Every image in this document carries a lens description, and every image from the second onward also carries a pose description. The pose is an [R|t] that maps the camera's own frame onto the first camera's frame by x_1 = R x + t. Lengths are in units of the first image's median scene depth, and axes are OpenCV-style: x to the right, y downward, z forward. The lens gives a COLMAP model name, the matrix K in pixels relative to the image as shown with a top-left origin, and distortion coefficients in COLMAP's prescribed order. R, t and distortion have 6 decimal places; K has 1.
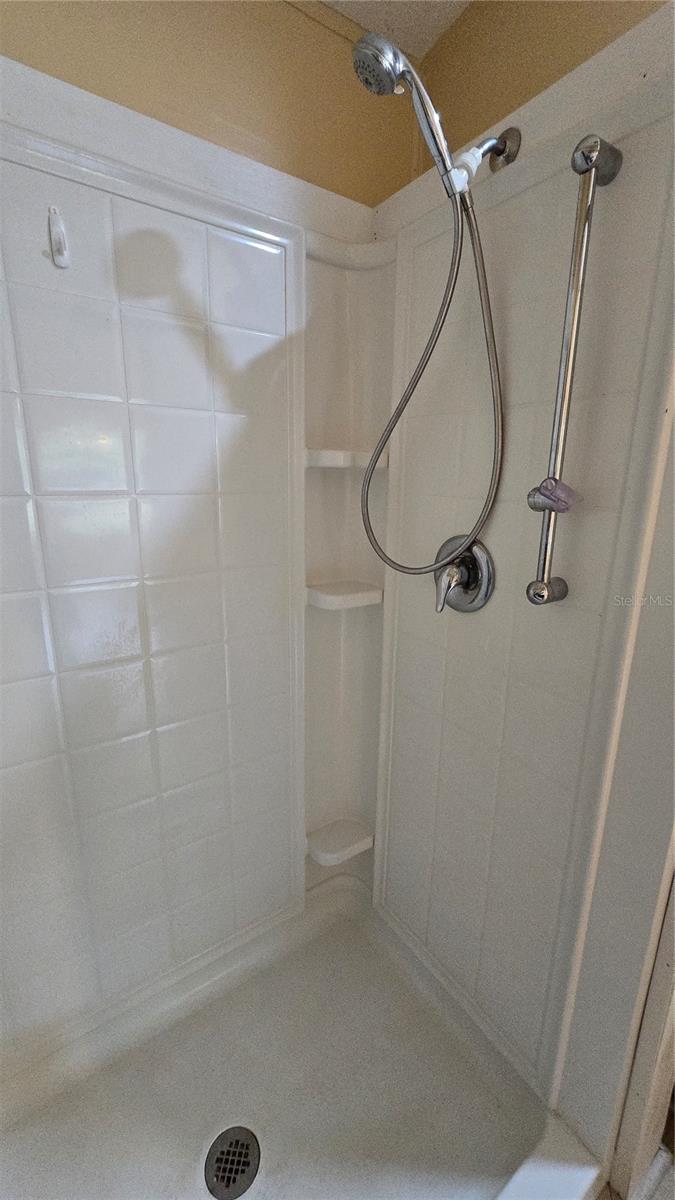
lens RADIAL K [[493.1, 0, 342.3], [0, 493.1, 600.4], [0, 0, 1]] dist [-0.003219, 0.000104]
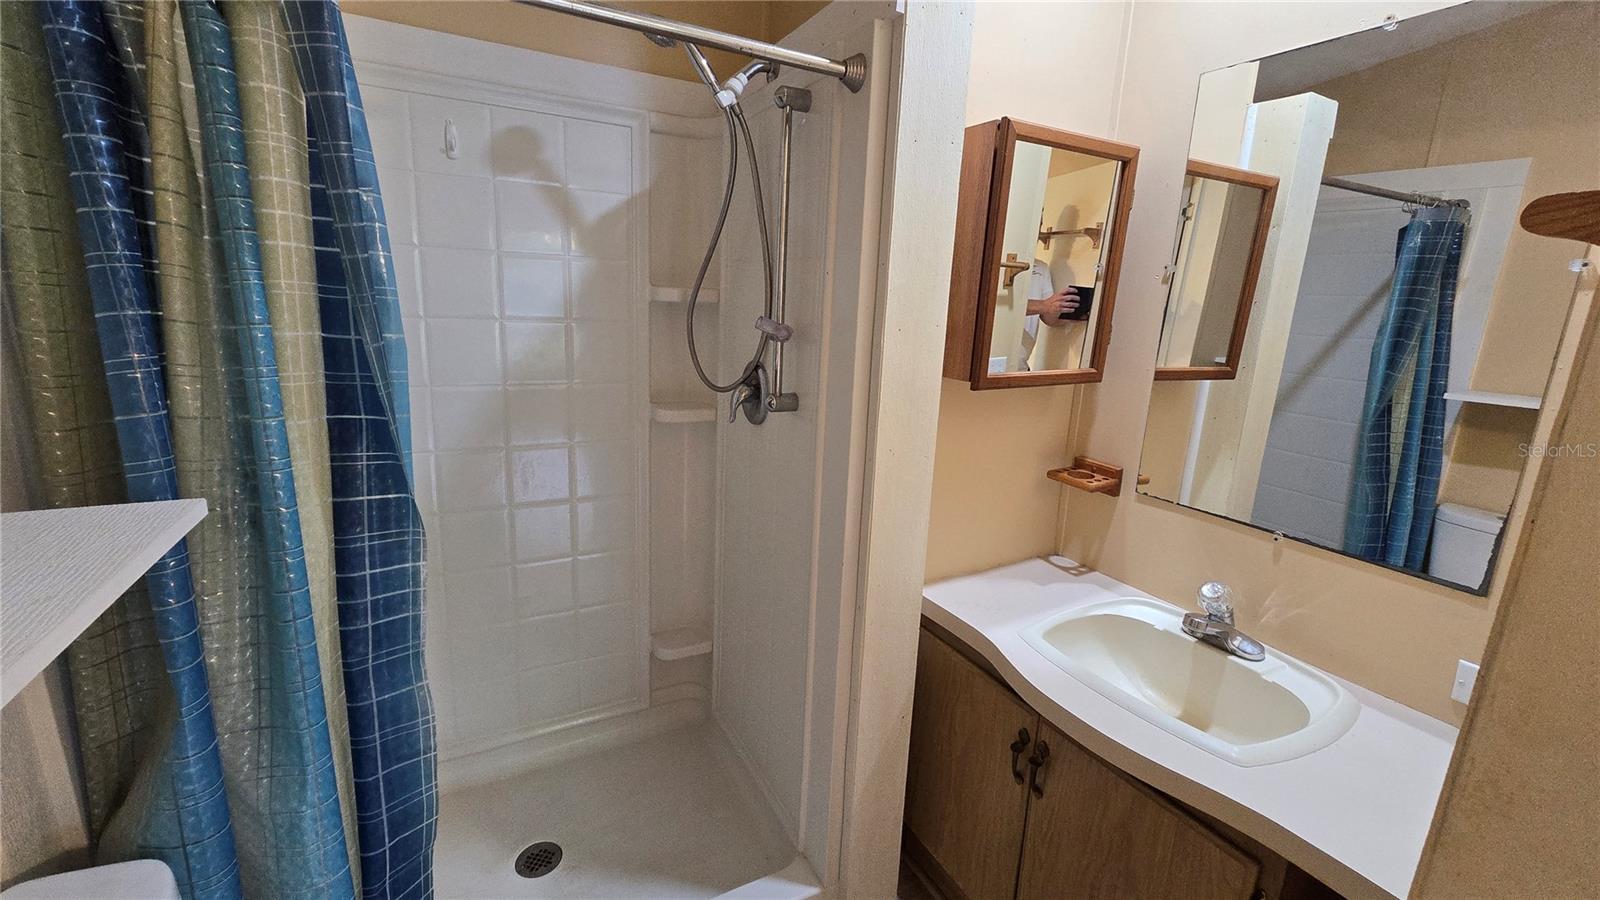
lens RADIAL K [[657.4, 0, 790.5], [0, 657.4, 449.1], [0, 0, 1]] dist [-0.003219, 0.000104]
pose [[0.991761, 0.054631, -0.115872, 0.500862], [-0.058538, 0.997817, -0.030580, 0.123503], [0.113949, 0.037111, 0.992793, -0.560449]]
